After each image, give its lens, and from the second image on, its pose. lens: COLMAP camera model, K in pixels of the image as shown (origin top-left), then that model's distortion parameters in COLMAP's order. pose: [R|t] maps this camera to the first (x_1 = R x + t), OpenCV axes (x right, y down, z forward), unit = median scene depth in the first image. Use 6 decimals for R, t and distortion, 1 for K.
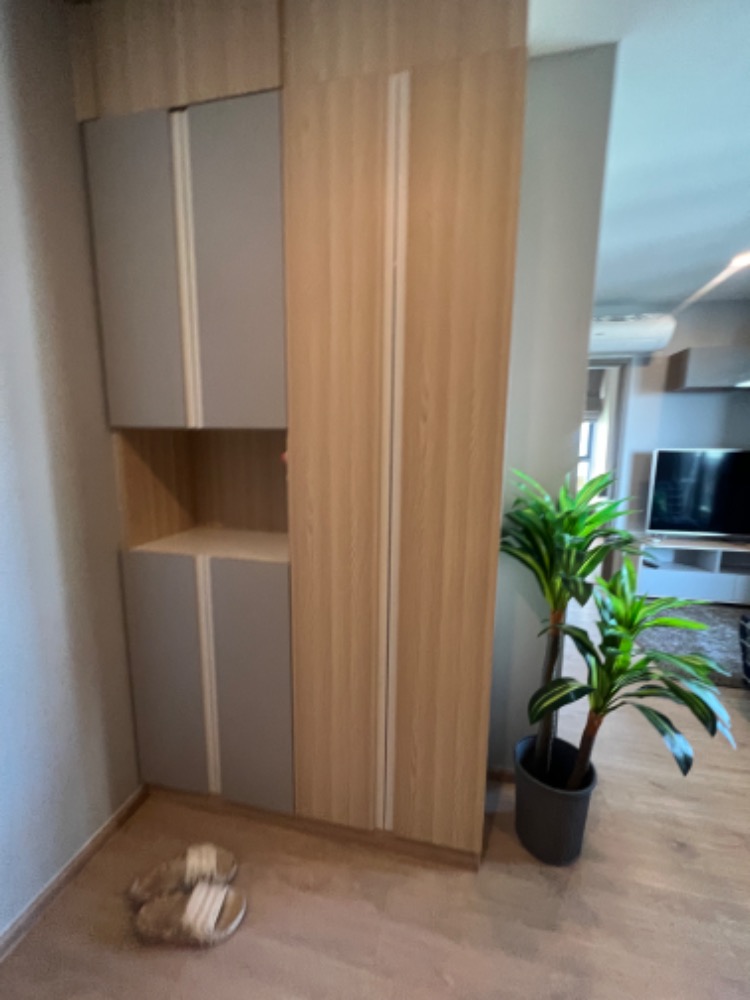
lens RADIAL K [[399.0, 0, 376.2], [0, 399.0, 502.0], [0, 0, 1]] dist [-0.000698, -0.000018]
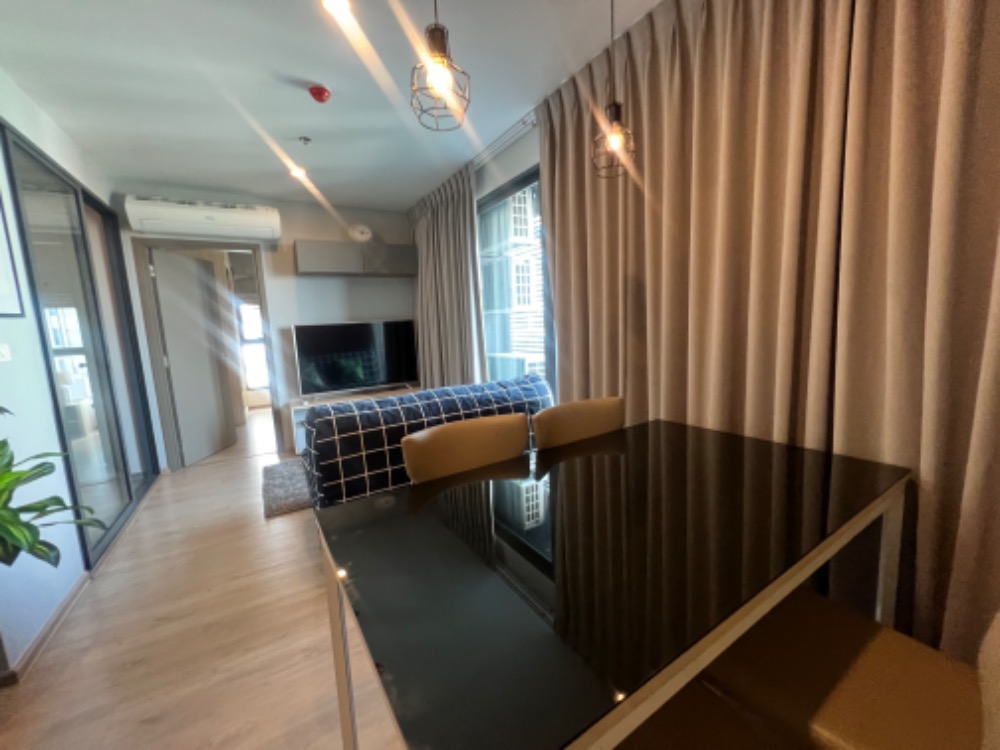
lens RADIAL K [[399.0, 0, 501.6], [0, 399.0, 372.9], [0, 0, 1]] dist [-0.000698, -0.000018]
pose [[0.727591, -0.130991, 0.673389, 0.339573], [0.154796, 0.987634, 0.024863, 0.068910], [-0.668318, 0.086147, 0.738871, -0.236671]]
